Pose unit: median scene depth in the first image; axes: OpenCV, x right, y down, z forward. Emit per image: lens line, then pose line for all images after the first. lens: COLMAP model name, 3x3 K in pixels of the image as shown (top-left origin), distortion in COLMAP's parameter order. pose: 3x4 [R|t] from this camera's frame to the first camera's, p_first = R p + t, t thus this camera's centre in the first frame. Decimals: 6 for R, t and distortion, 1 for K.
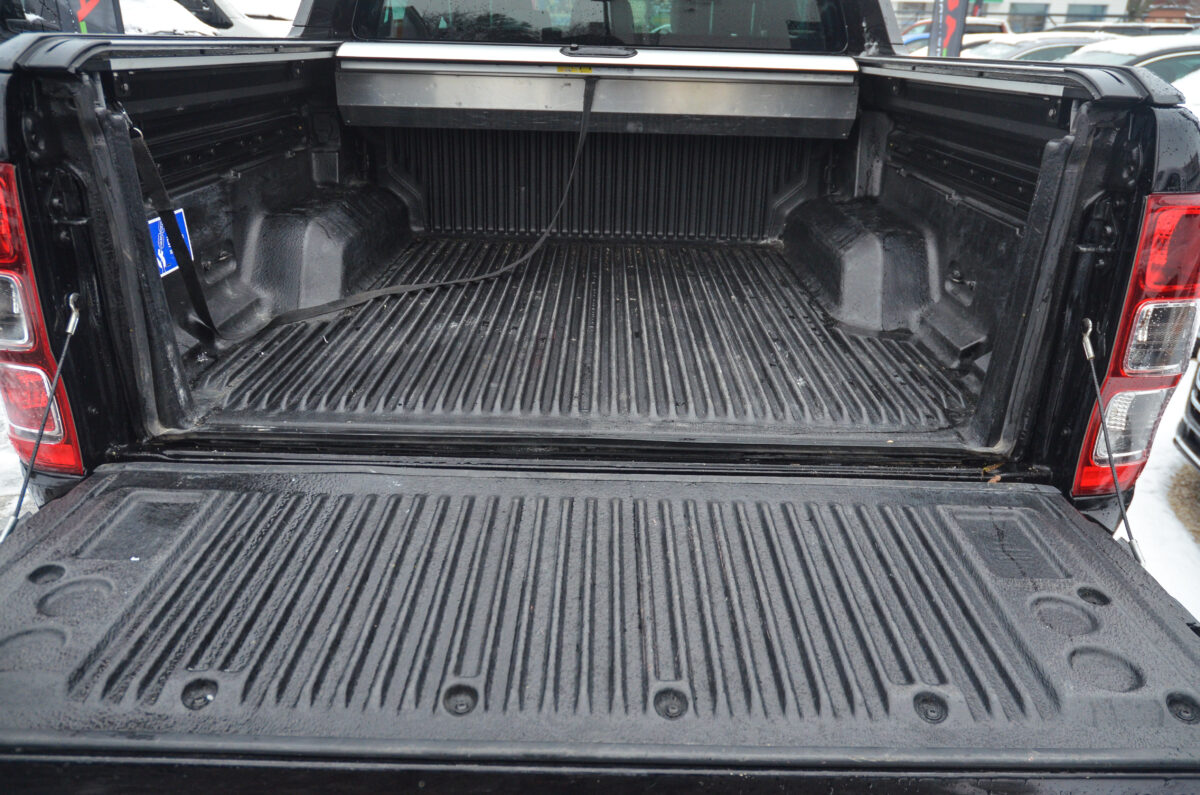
lens RADIAL K [[887.6, 0, 603.9], [0, 887.6, 398.6], [0, 0, 1]] dist [-0.021411, 0.012892]
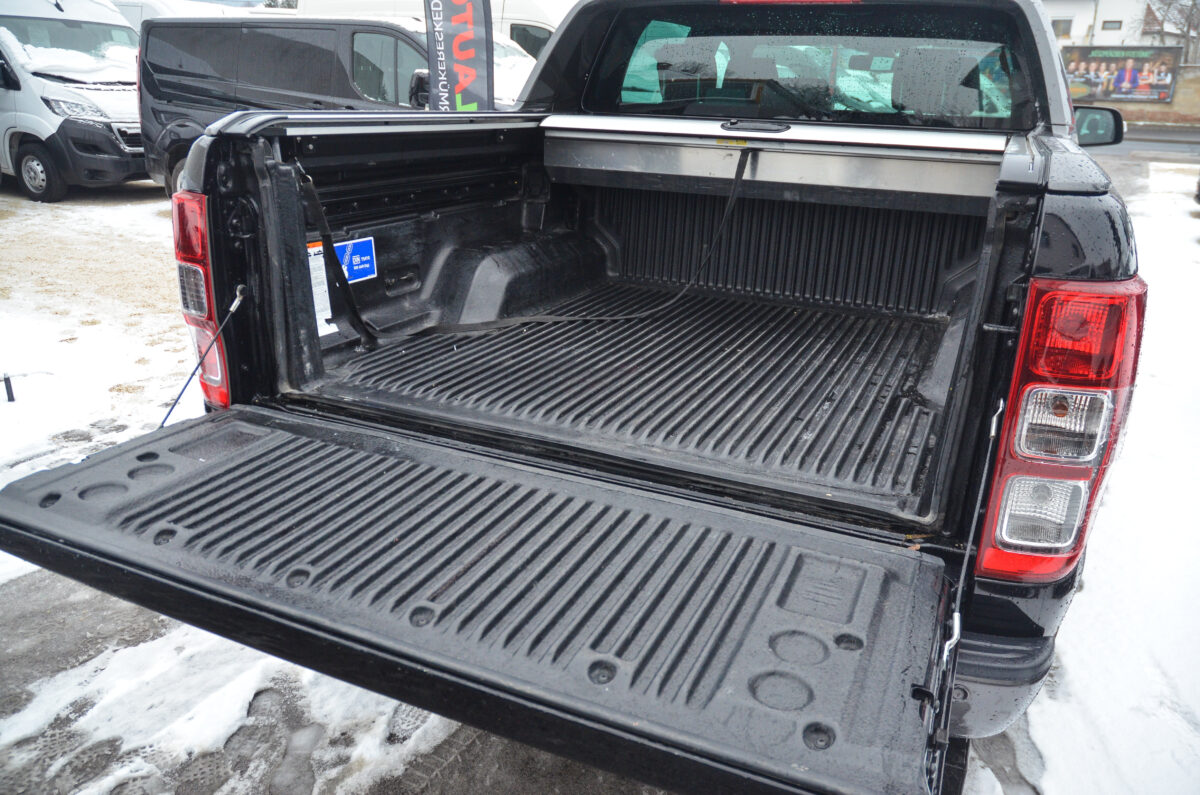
lens RADIAL K [[887.6, 0, 595.9], [0, 887.6, 394.8], [0, 0, 1]] dist [-0.021411, 0.012892]
pose [[0.908063, 0.136199, -0.396070, 0.464279], [-0.164104, 0.985739, -0.037265, 0.015481], [0.385346, 0.098836, 0.917464, -0.081975]]
